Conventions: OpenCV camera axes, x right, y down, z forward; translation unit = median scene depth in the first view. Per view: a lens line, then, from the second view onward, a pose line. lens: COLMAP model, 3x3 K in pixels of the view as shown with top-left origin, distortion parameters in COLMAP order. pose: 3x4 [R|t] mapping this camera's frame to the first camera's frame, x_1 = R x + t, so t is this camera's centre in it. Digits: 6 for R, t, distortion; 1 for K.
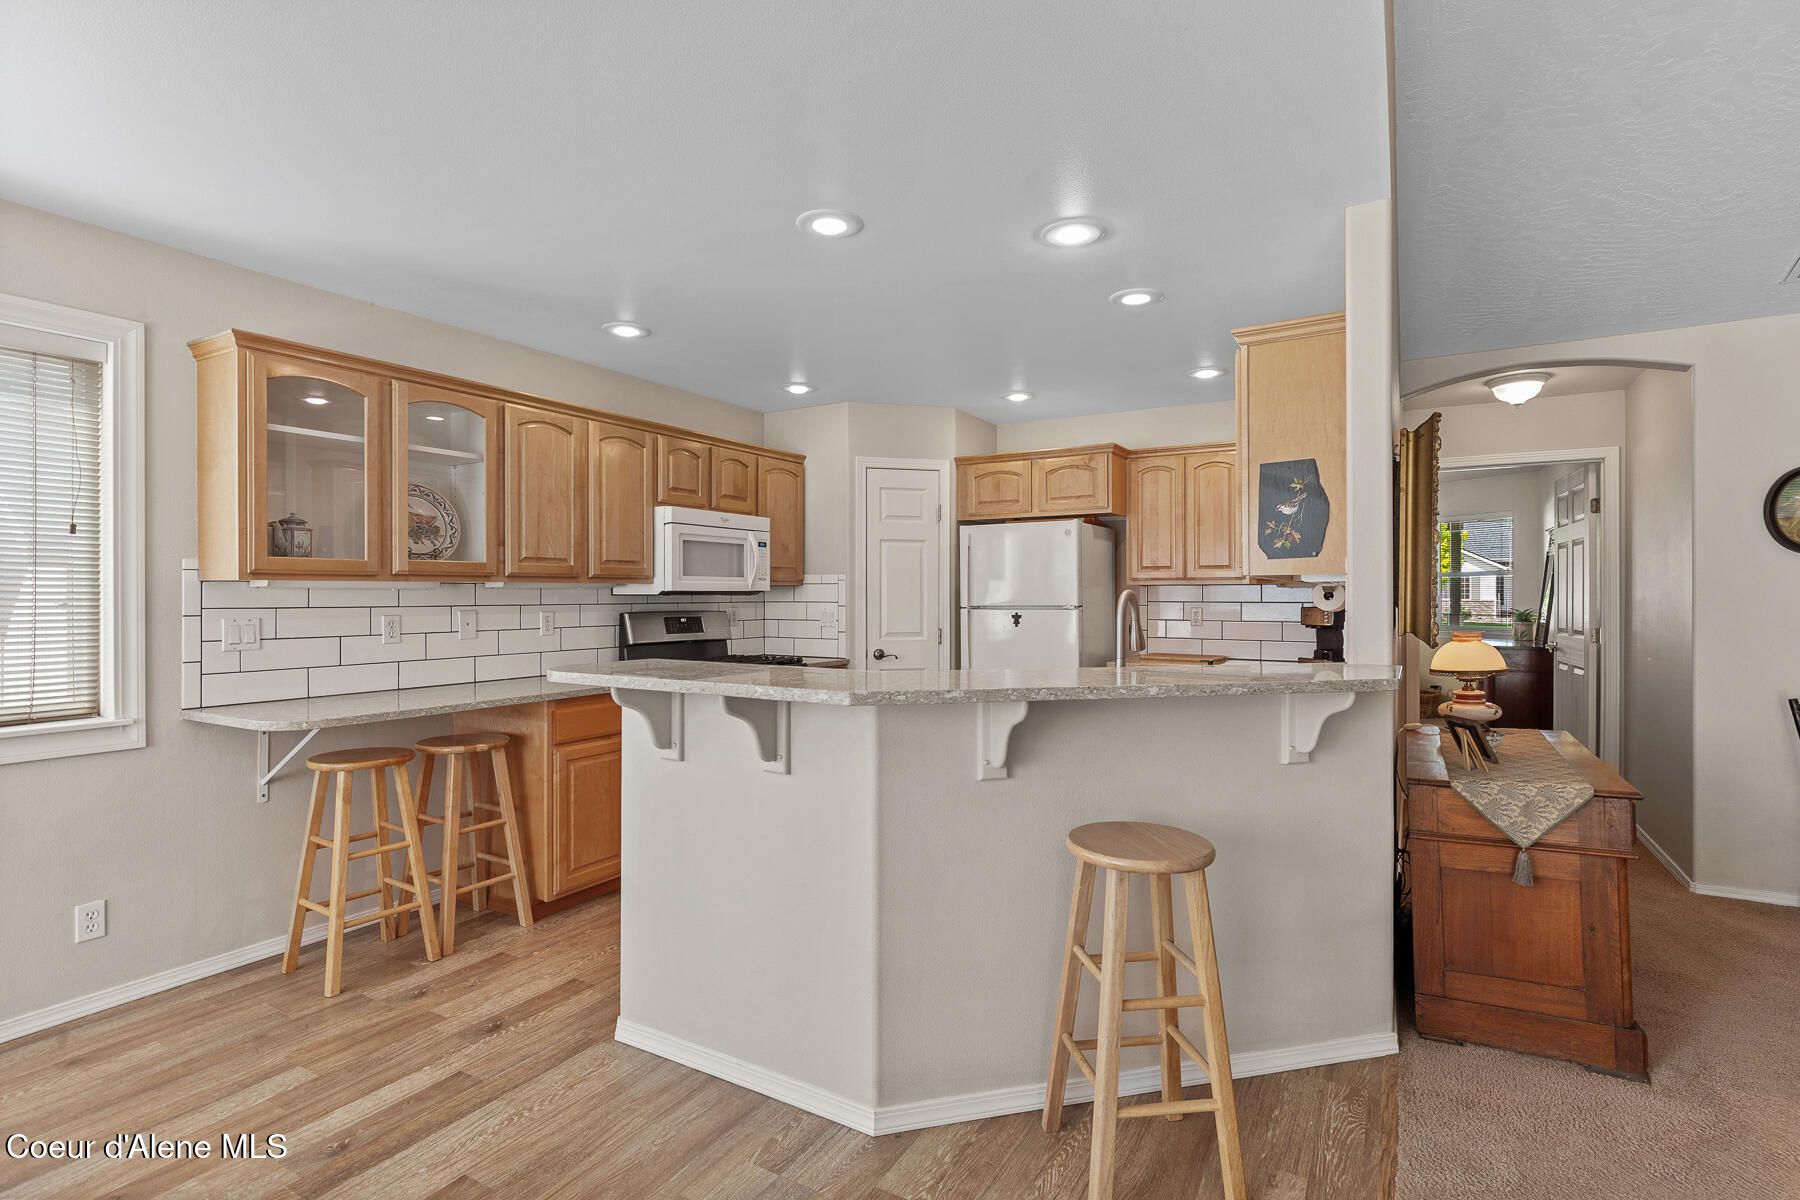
lens RADIAL K [[847.1, 0, 913.9], [0, 847.1, 594.4], [0, 0, 1]] dist [0.000207, 0.000003]
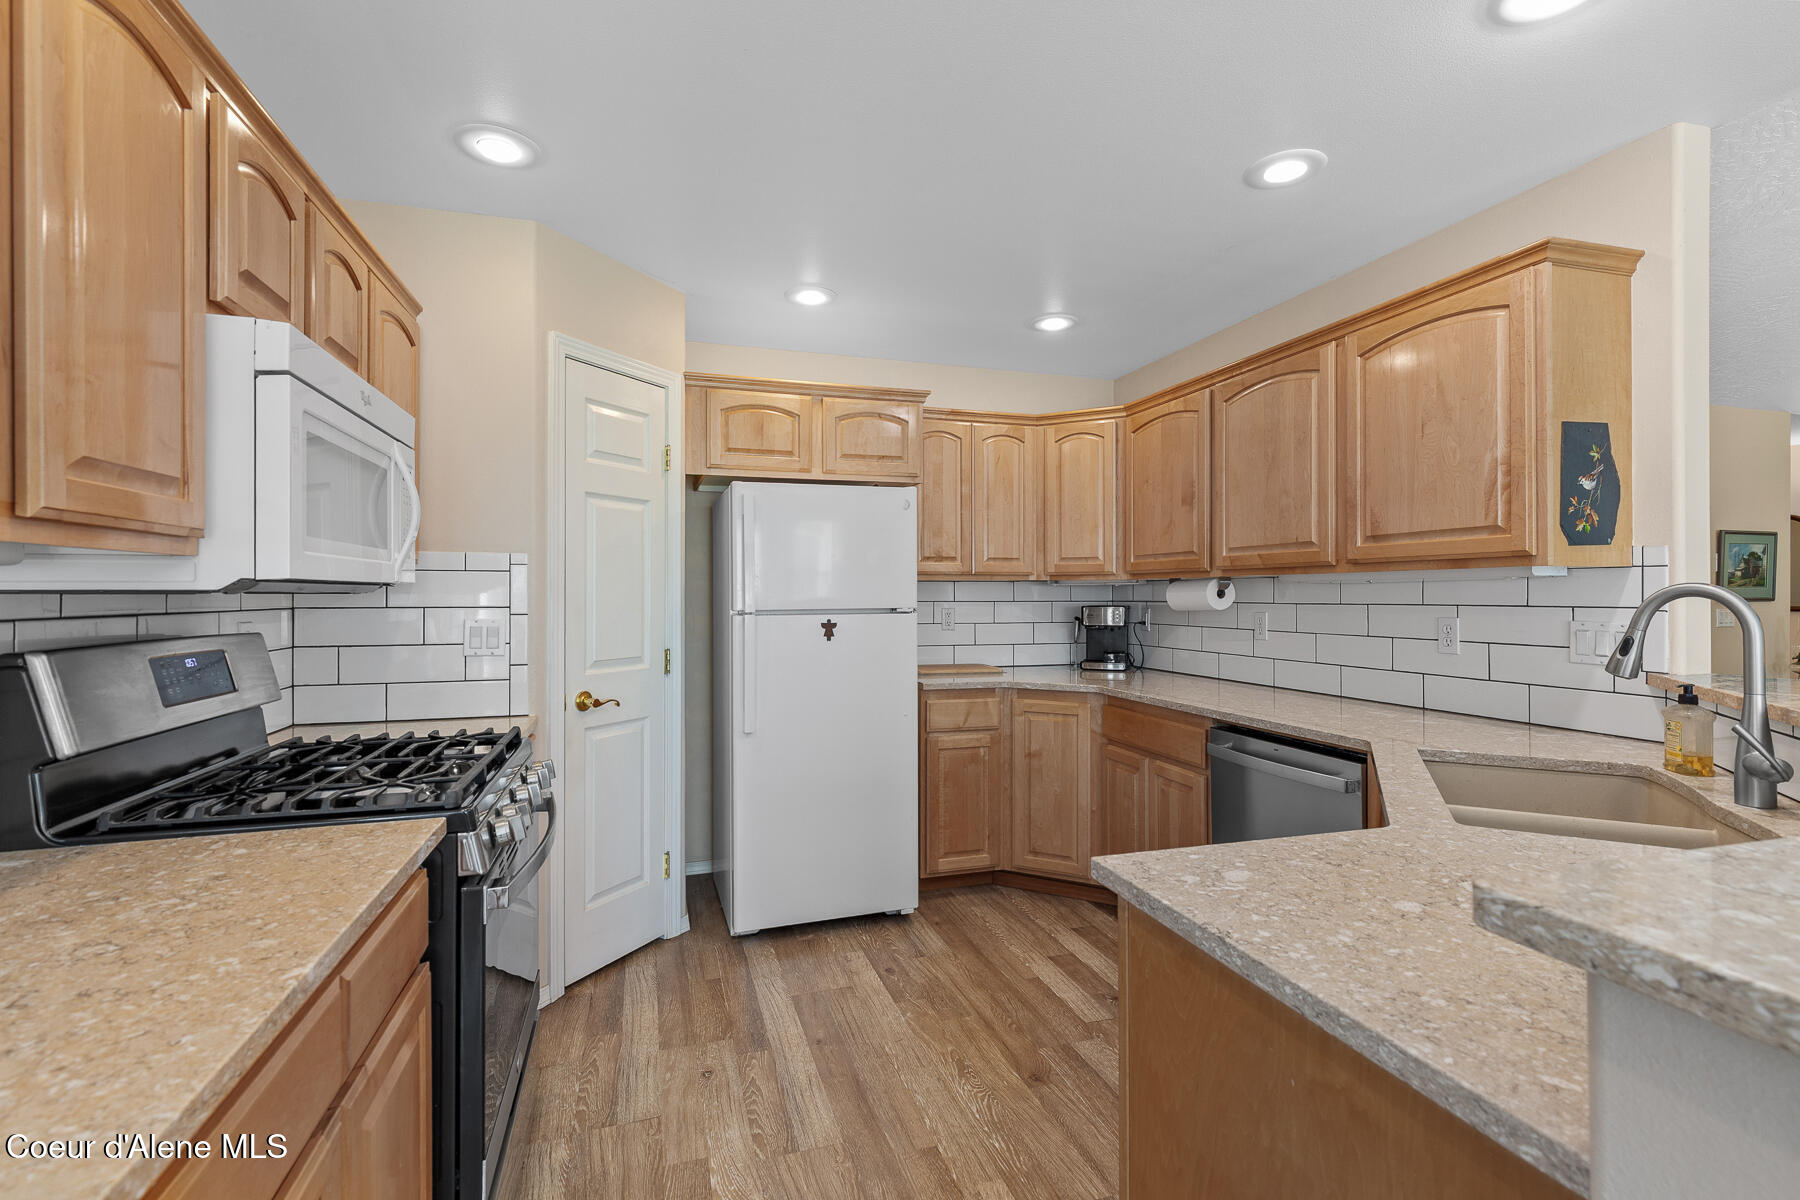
lens RADIAL K [[812.0, 0, 900.7], [0, 812.0, 593.5], [0, 0, 1]] dist [0.006068, -0.001520]
pose [[0.685071, 0.000400, 0.728476, -0.307163], [0.000069, 1.000000, -0.000614, 0.001580], [-0.728476, 0.000471, 0.685071, 0.525623]]
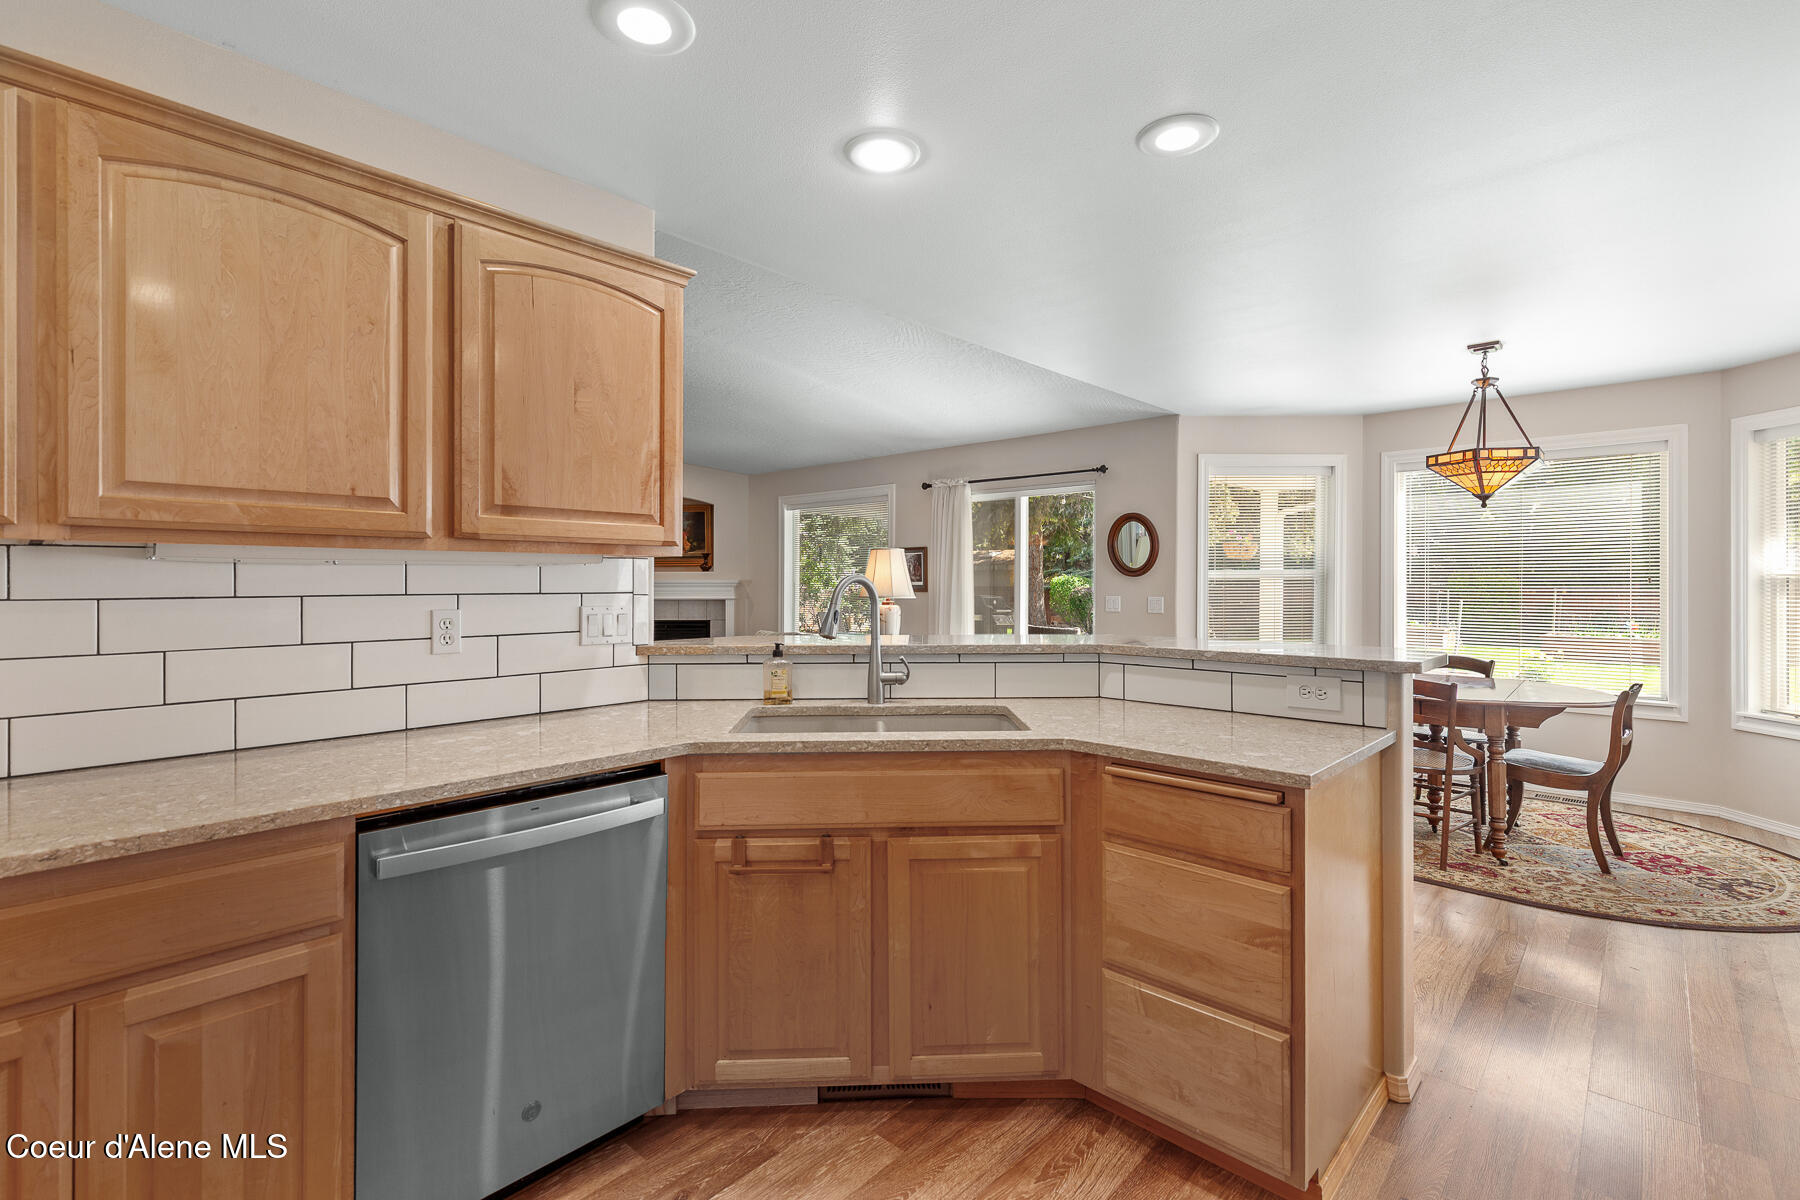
lens RADIAL K [[812.0, 0, 900.4], [0, 812.0, 584.7], [0, 0, 1]] dist [0.006068, -0.001520]
pose [[-0.973091, -0.002063, 0.230411, -0.015138], [-0.001449, 0.999995, 0.002833, 0.002086], [-0.230416, 0.002423, -0.973089, 0.991574]]
